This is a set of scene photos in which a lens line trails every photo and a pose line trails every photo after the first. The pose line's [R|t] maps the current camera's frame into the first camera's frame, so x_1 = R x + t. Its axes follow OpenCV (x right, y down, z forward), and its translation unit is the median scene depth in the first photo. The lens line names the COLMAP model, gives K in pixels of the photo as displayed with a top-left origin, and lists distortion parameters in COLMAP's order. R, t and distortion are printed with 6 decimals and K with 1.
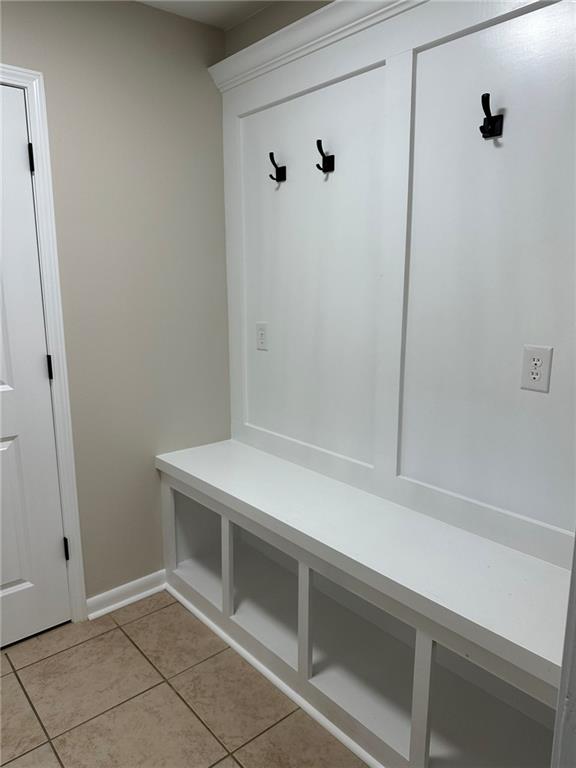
lens RADIAL K [[550.2, 0, 287.0], [0, 550.2, 386.3], [0, 0, 1]] dist [0.069701, -0.074822]
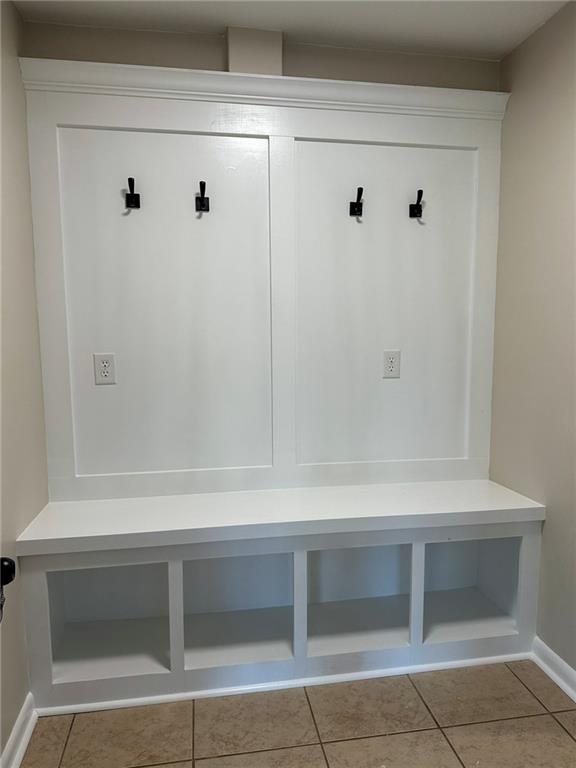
lens RADIAL K [[550.2, 0, 287.0], [0, 550.2, 386.3], [0, 0, 1]] dist [0.069701, -0.074822]
pose [[0.506352, -0.091755, 0.857431, -0.783541], [0.169481, 0.985519, 0.005376, -0.020647], [-0.845508, 0.142596, 0.514570, 0.330619]]
